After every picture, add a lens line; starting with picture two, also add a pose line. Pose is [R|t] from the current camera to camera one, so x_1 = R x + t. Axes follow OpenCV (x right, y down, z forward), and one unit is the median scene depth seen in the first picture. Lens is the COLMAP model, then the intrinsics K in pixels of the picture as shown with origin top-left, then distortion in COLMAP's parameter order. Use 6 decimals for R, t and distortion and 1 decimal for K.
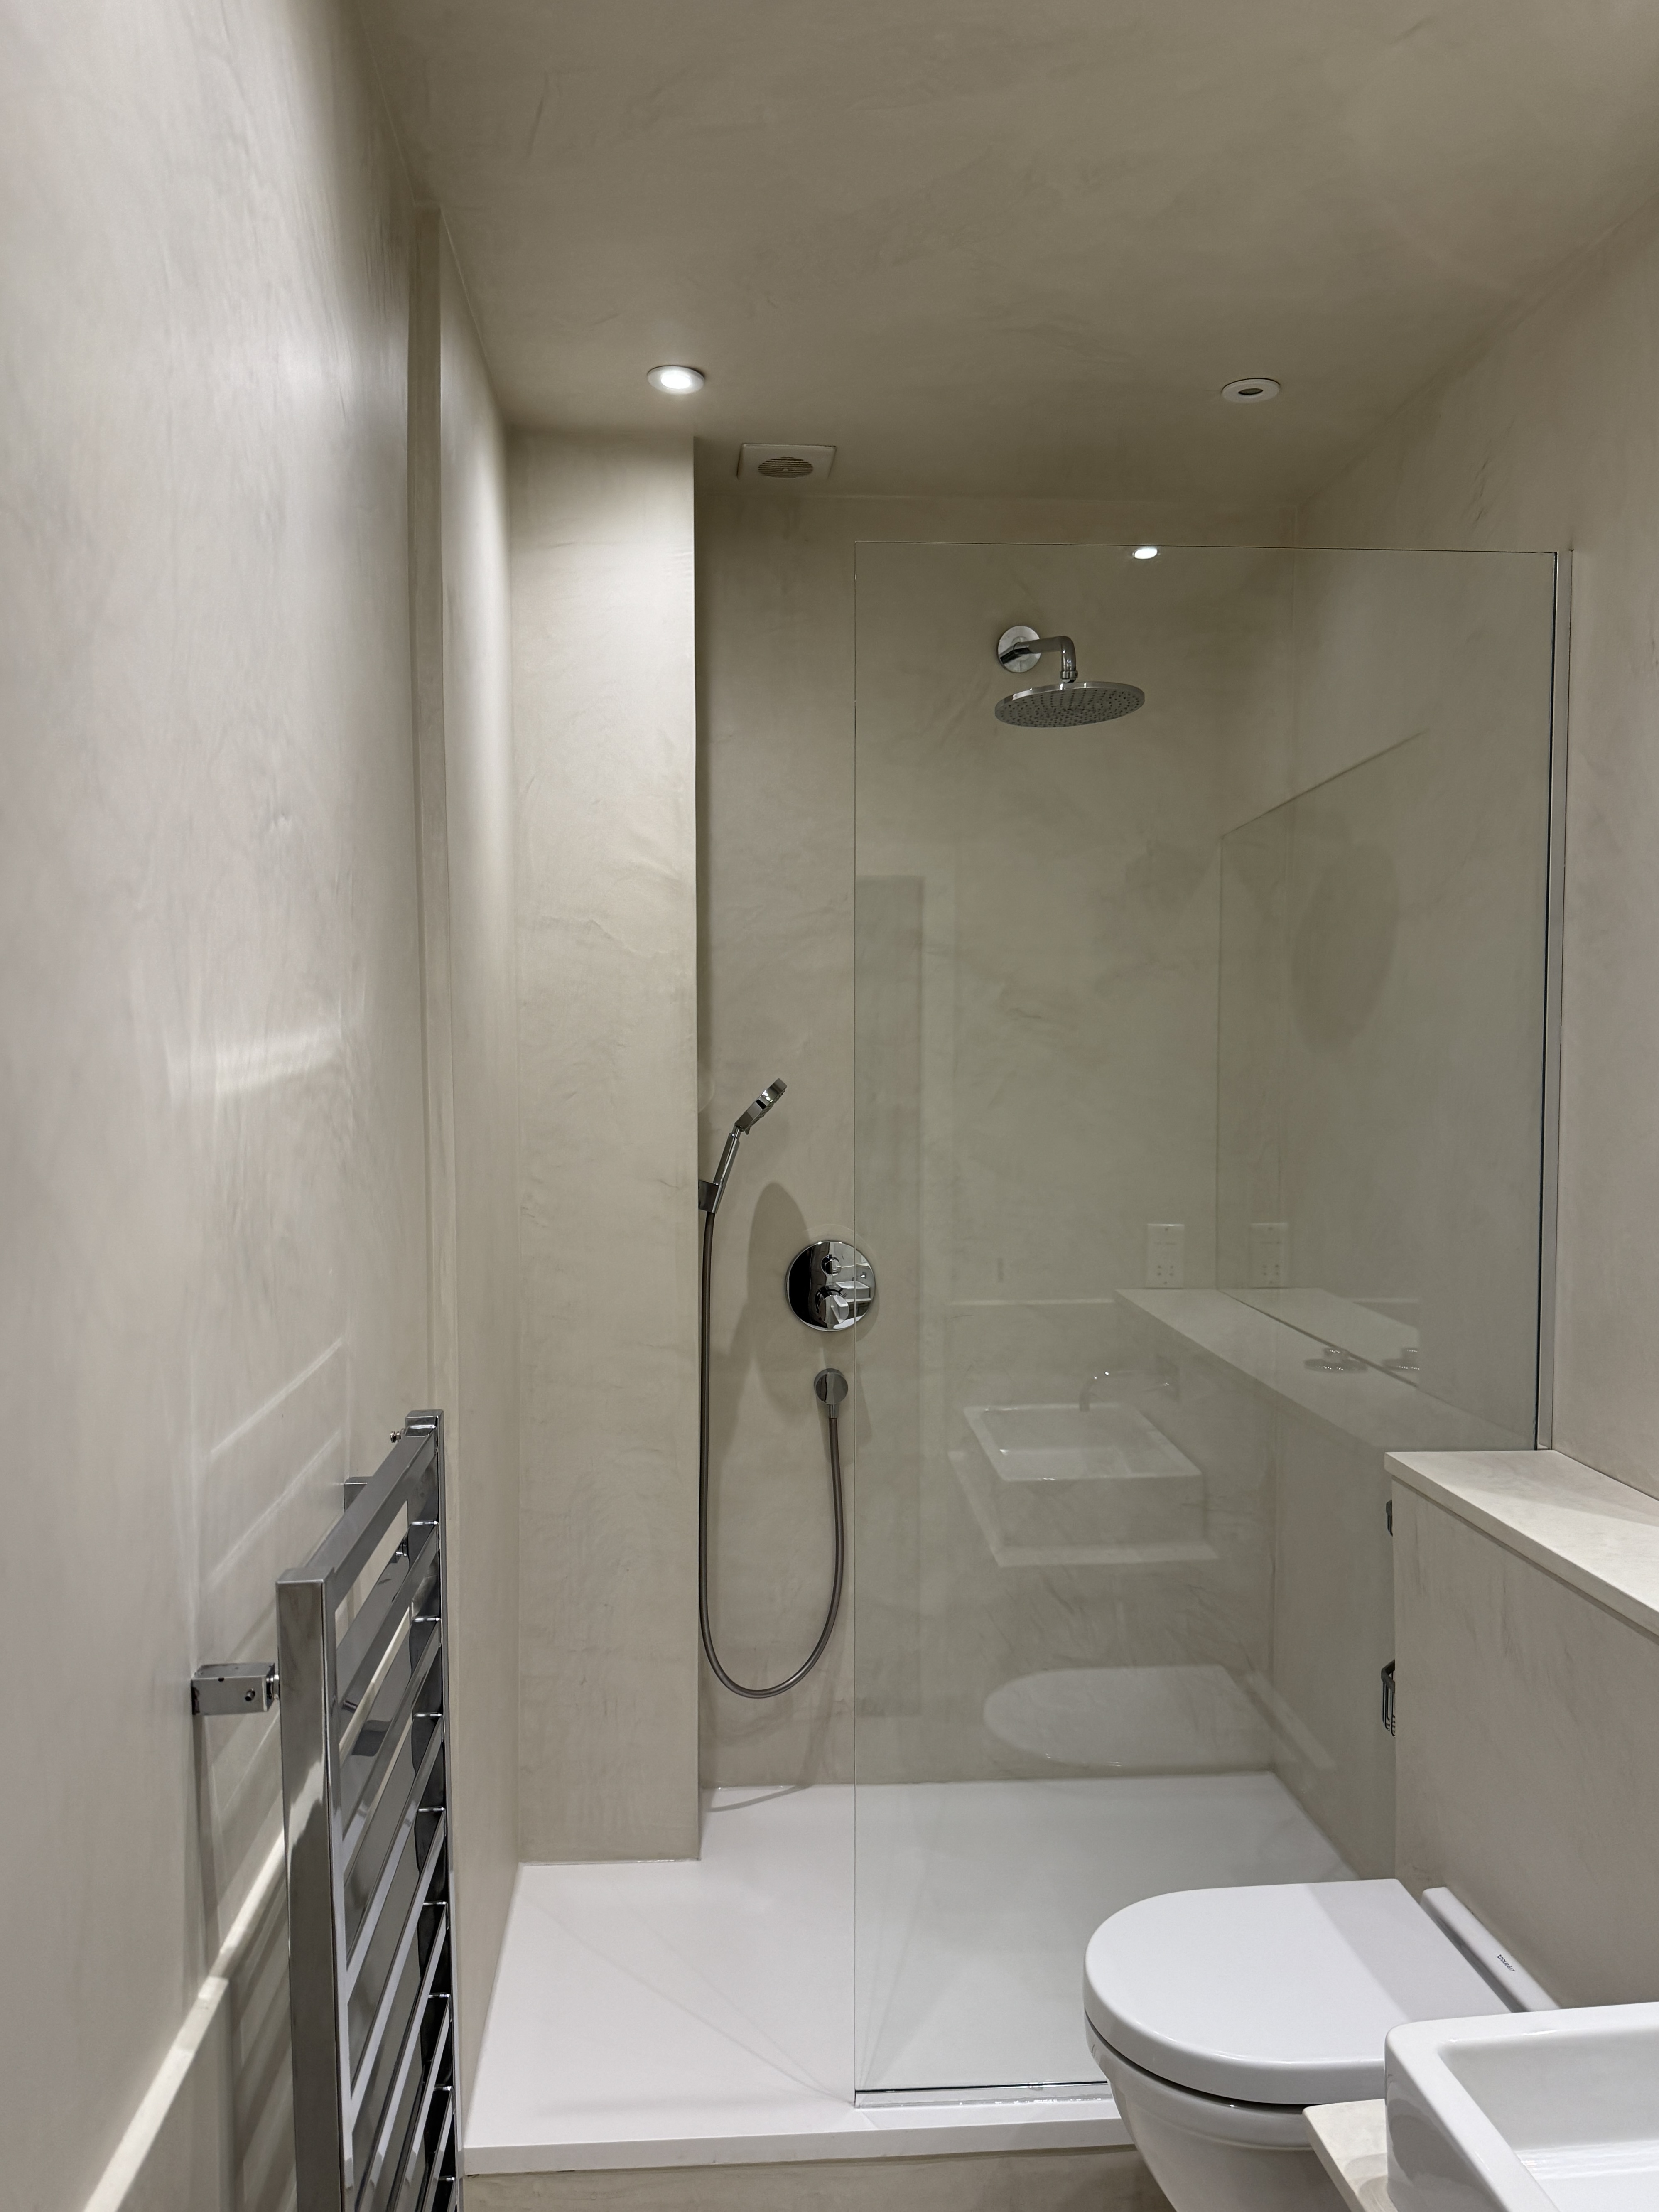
lens RADIAL K [[1670.5, 0, 799.5], [0, 1670.5, 1162.0], [0, 0, 1]] dist [0.097095, -0.154762]
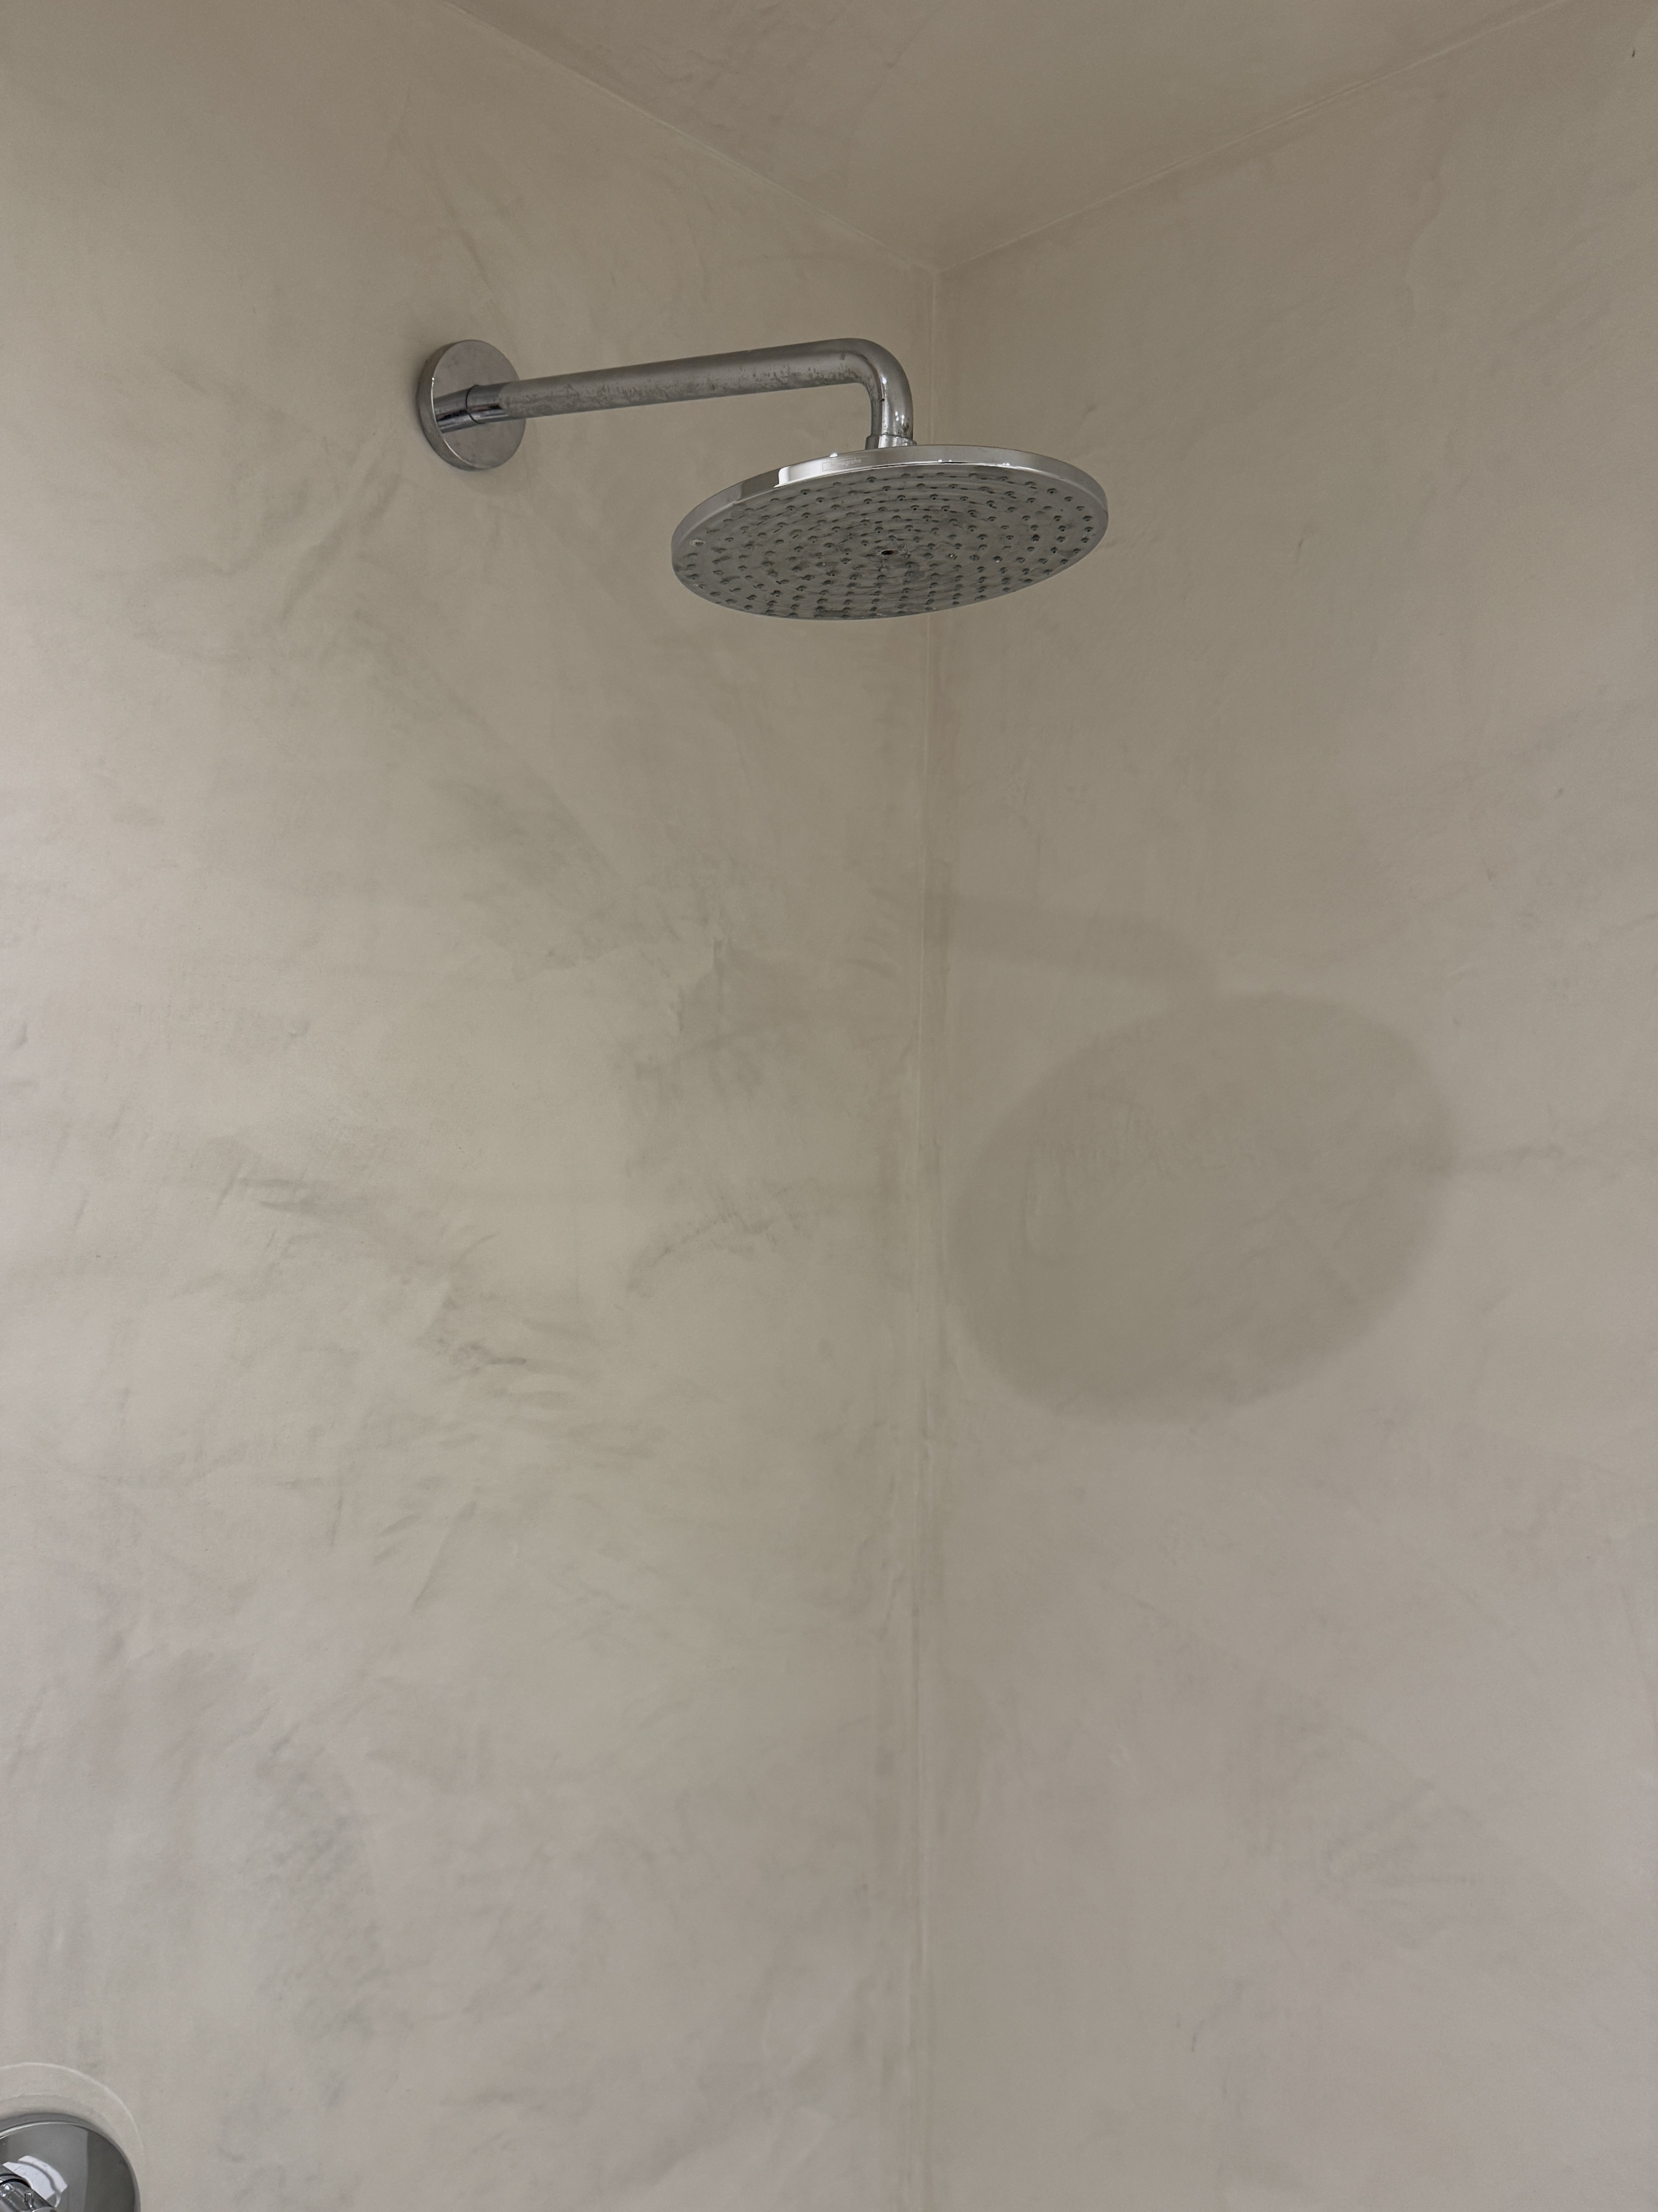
lens RADIAL K [[1868.7, 0, 829.8], [0, 1868.7, 1263.2], [0, 0, 1]] dist [0.137952, -0.239520]
pose [[0.736154, -0.033106, 0.676004, -0.111795], [0.044070, 0.999028, 0.000934, -0.117866], [-0.675378, 0.029104, 0.736897, 0.687857]]
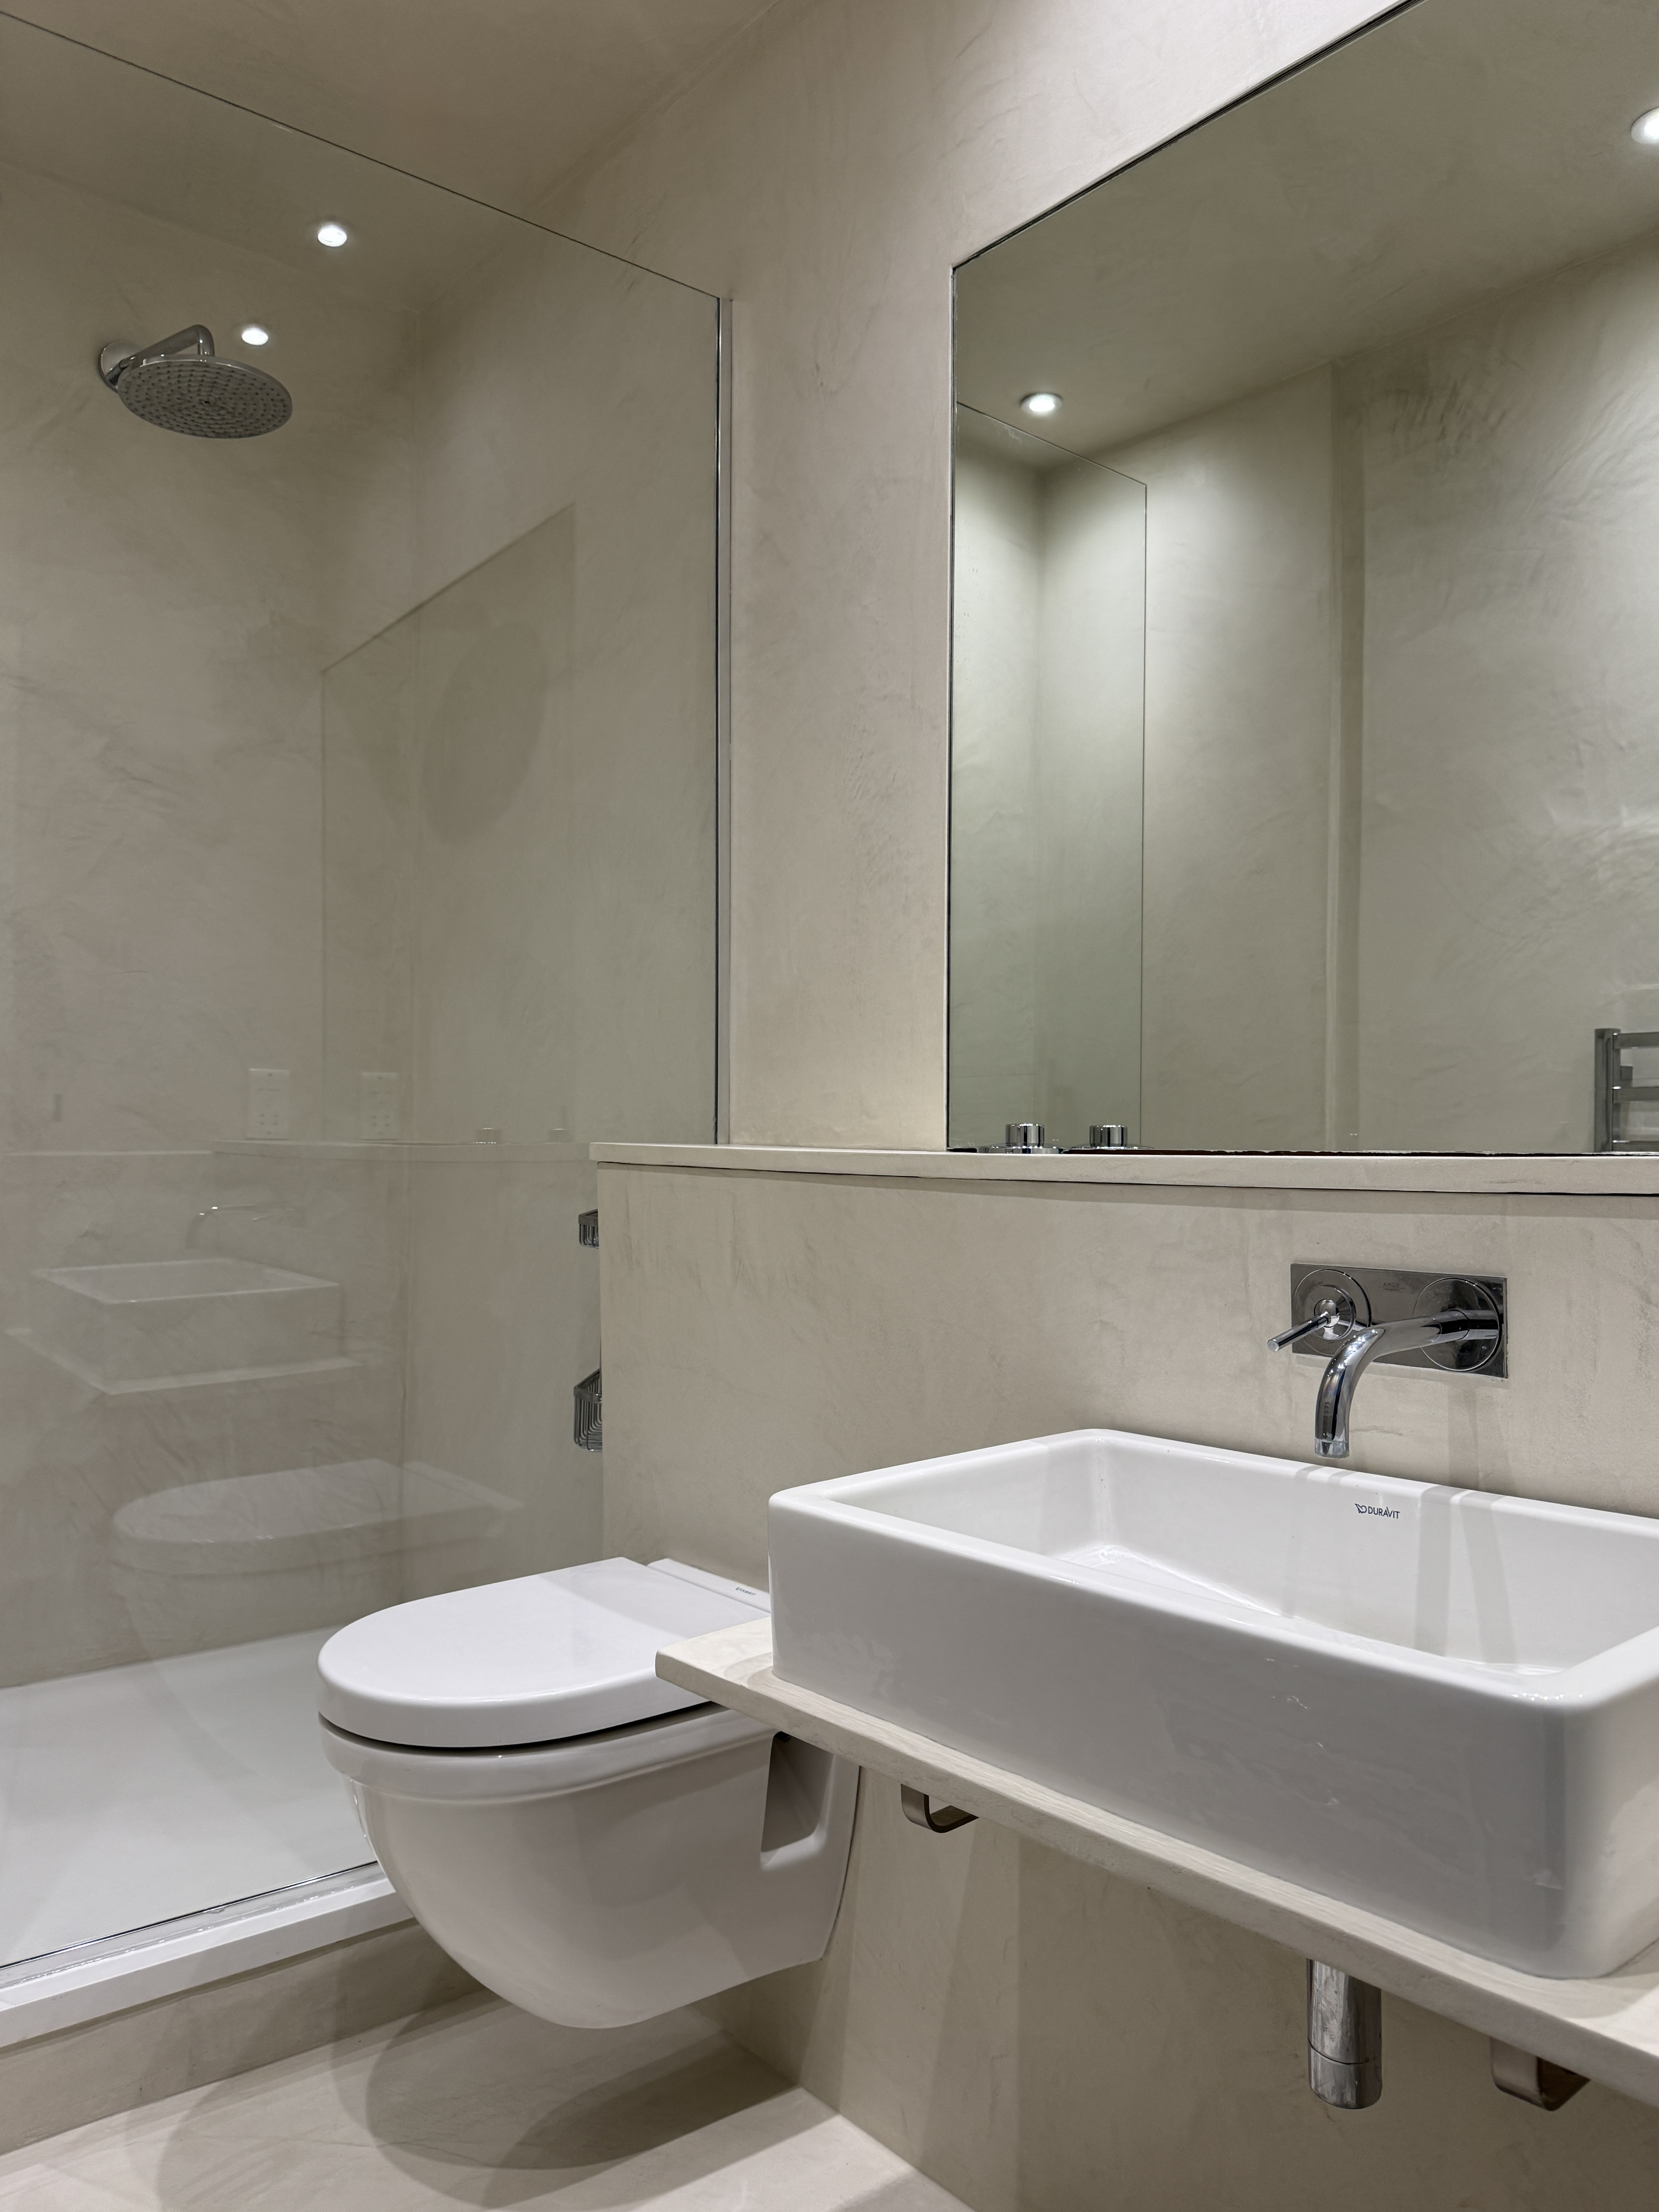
lens RADIAL K [[1618.8, 0, 836.0], [0, 1618.8, 1102.4], [0, 0, 1]] dist [0.085668, -0.120245]
pose [[0.815410, 0.014777, 0.578695, -0.065486], [0.028976, 0.997379, -0.066295, 0.164937], [-0.578158, 0.070826, 0.812845, 0.109674]]
